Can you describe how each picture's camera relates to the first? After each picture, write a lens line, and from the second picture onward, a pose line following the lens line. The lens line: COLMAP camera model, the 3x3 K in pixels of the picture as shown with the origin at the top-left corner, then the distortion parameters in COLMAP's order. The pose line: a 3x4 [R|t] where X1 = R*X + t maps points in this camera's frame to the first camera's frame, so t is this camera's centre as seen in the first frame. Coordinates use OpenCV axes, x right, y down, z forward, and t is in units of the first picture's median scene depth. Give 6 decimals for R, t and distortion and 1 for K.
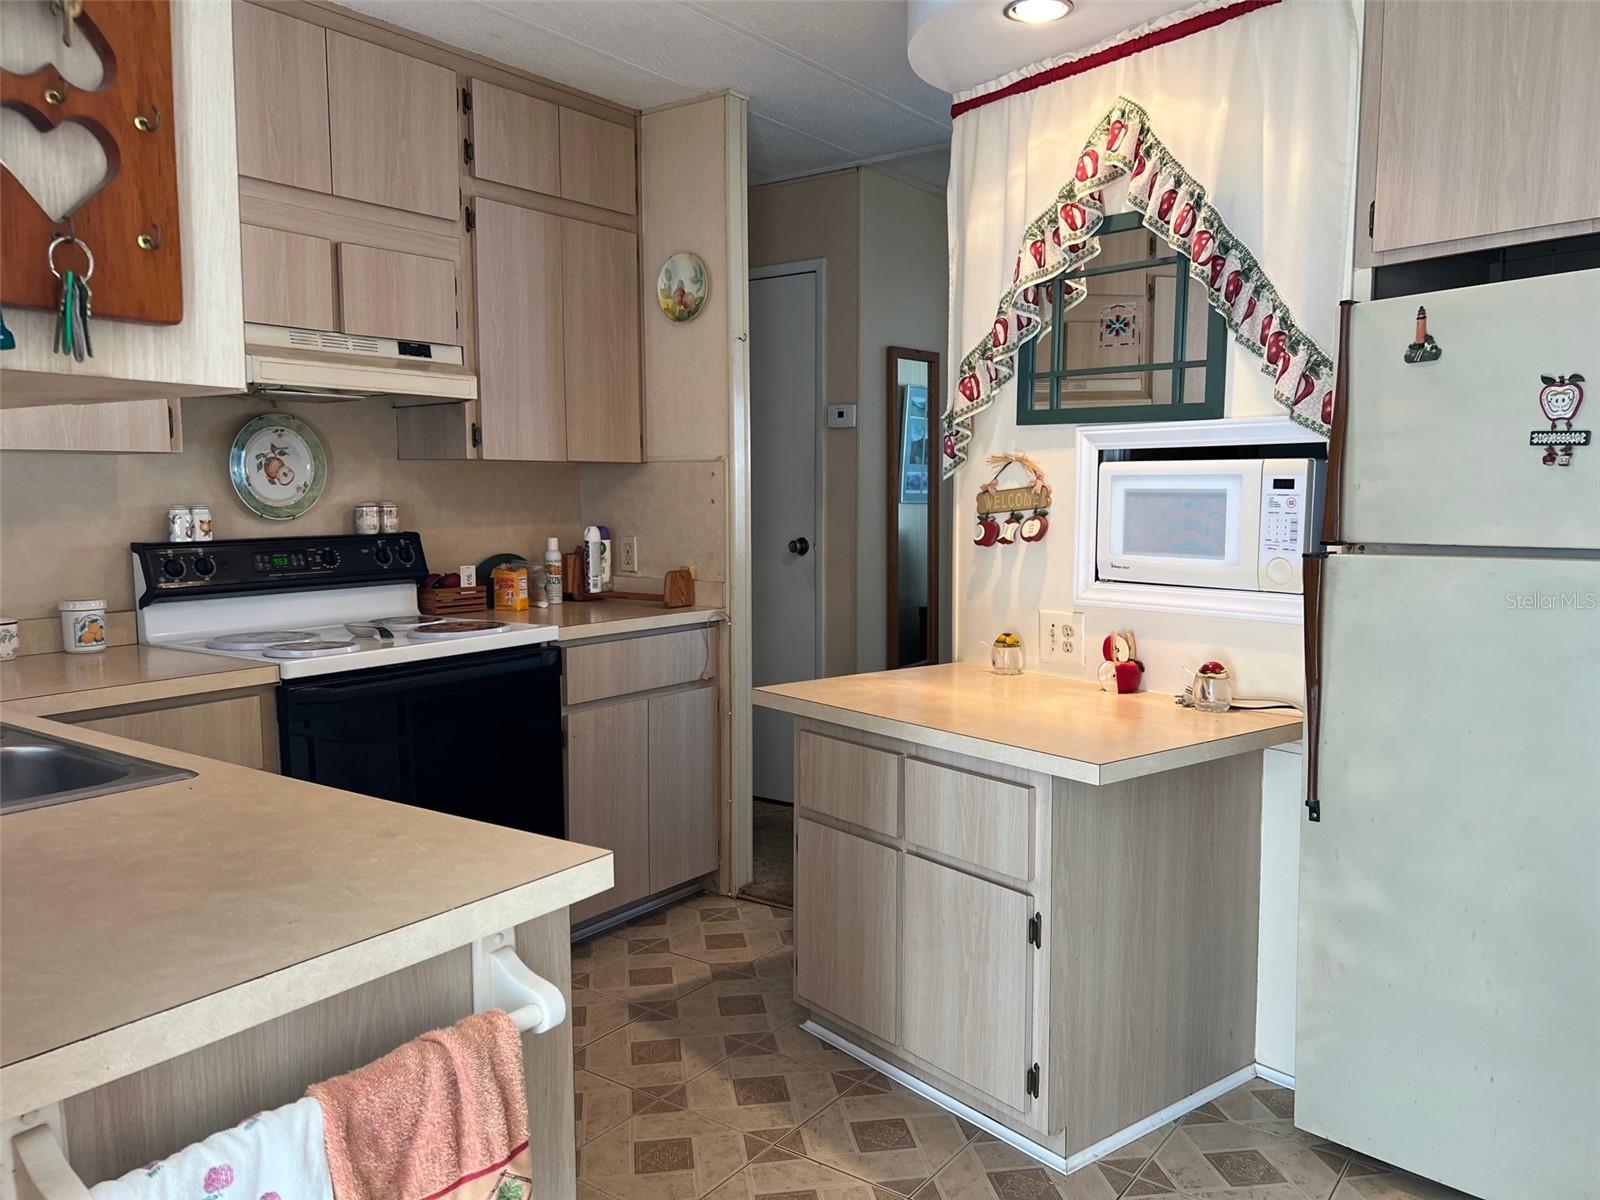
lens RADIAL K [[1206.5, 0, 812.6], [0, 1206.5, 602.9], [0, 0, 1]] dist [0.062705, -0.077173]
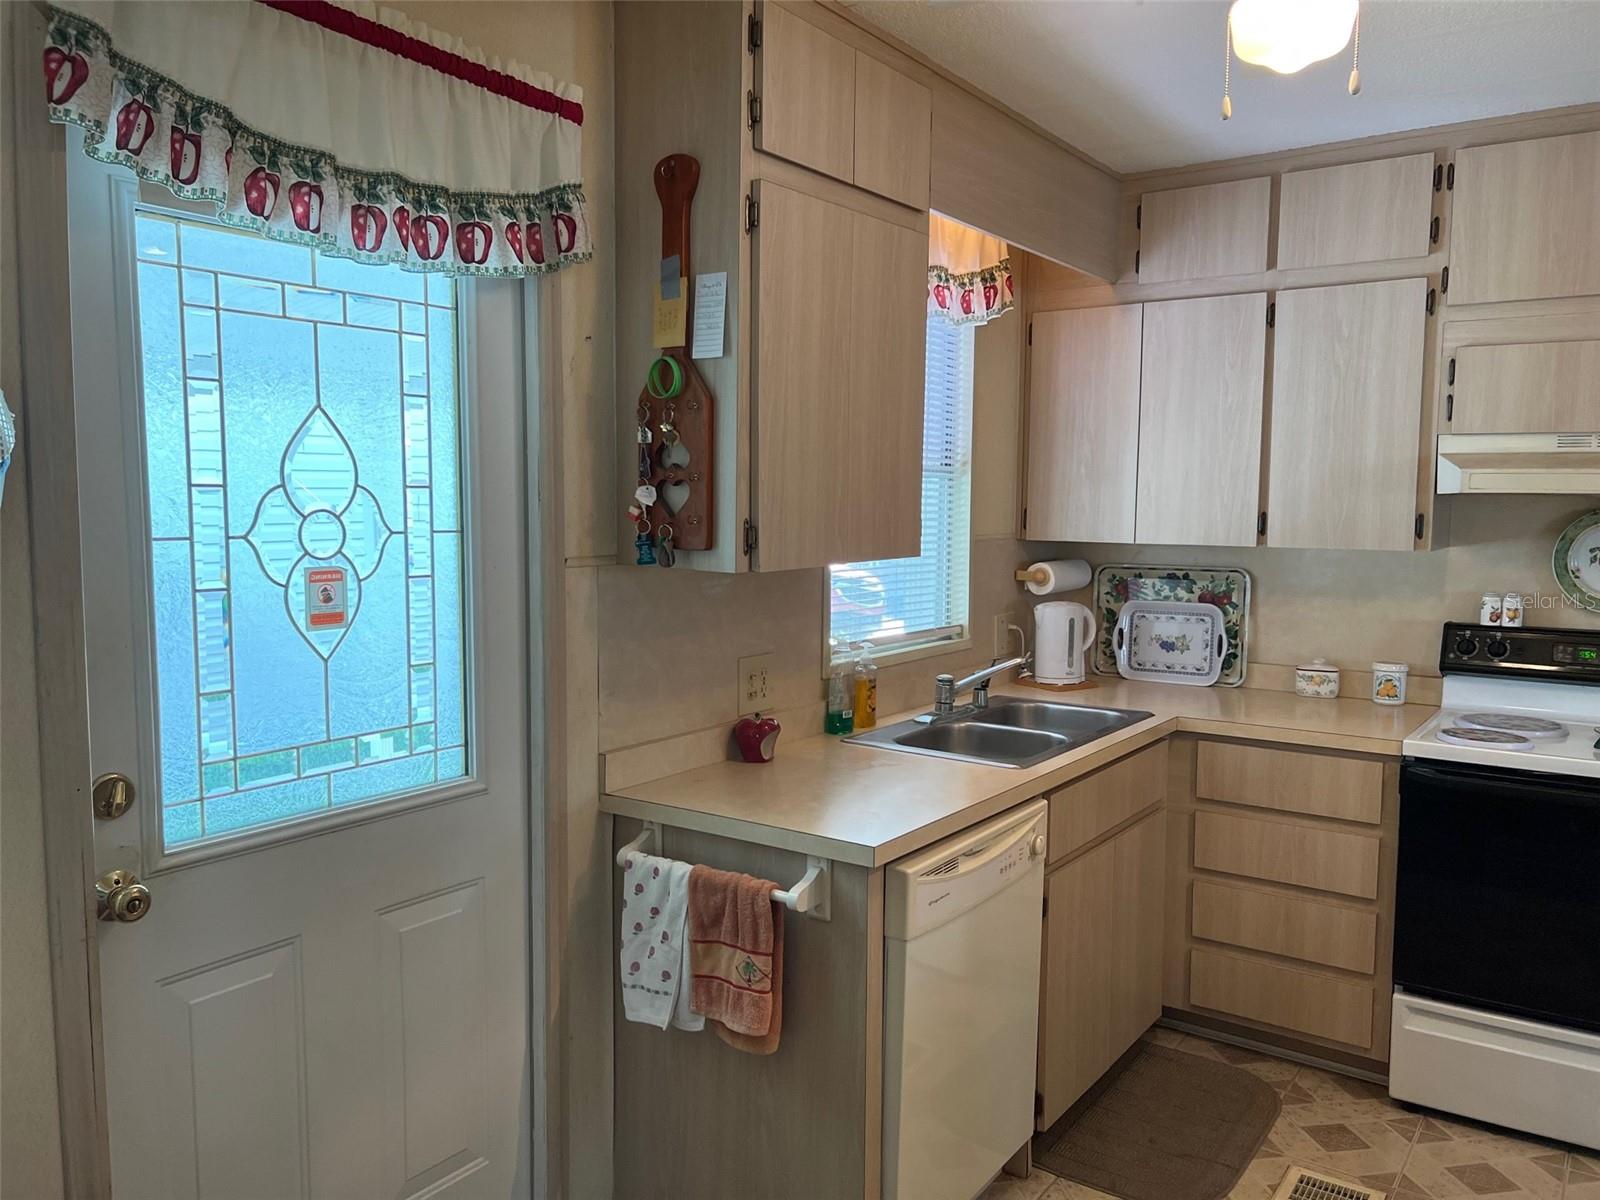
lens RADIAL K [[1206.5, 0, 795.0], [0, 1206.5, 608.7], [0, 0, 1]] dist [0.062705, -0.077173]
pose [[0.014036, 0.100698, -0.994818, 0.542655], [-0.101774, 0.989893, 0.098763, -0.101755], [0.994709, 0.099860, 0.024142, 0.306372]]
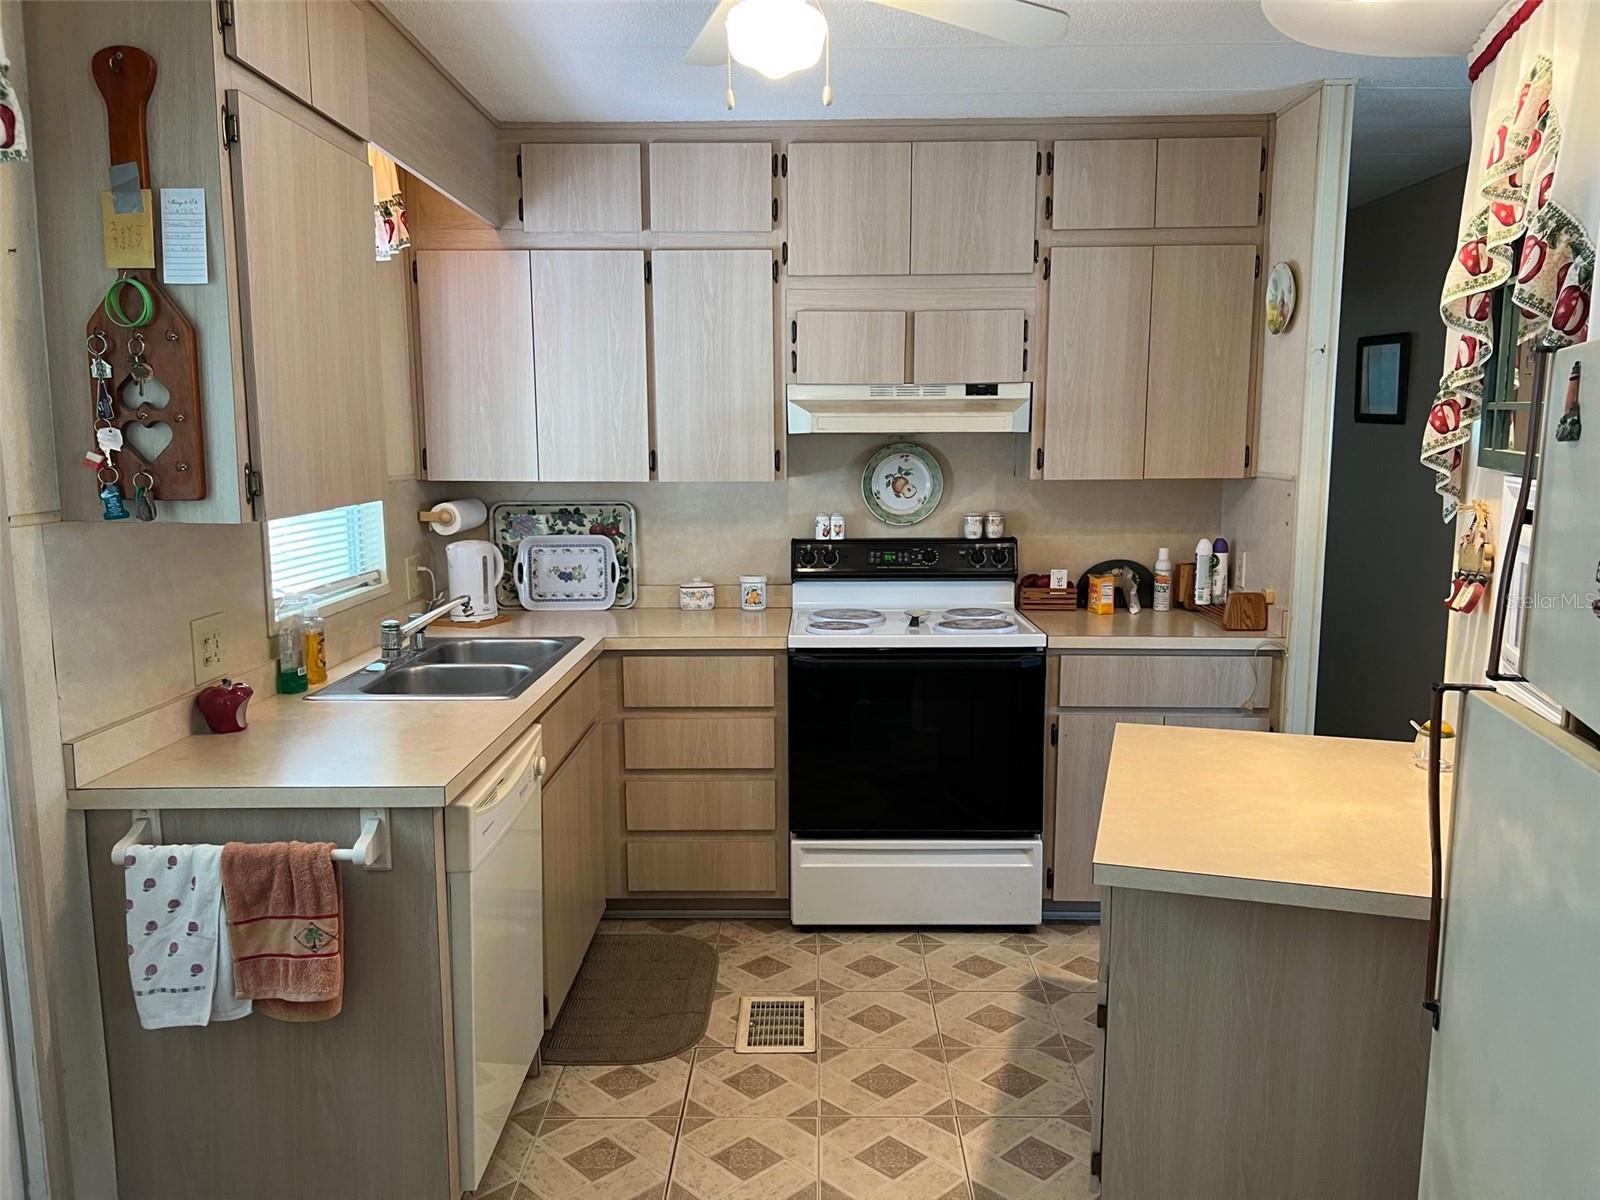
lens RADIAL K [[1206.5, 0, 794.9], [0, 1206.5, 616.9], [0, 0, 1]] dist [0.062705, -0.077173]
pose [[0.577115, 0.125780, -0.806919, 0.543385], [-0.077950, 0.992041, 0.098885, -0.087991], [0.812934, 0.005831, 0.582326, 0.154398]]
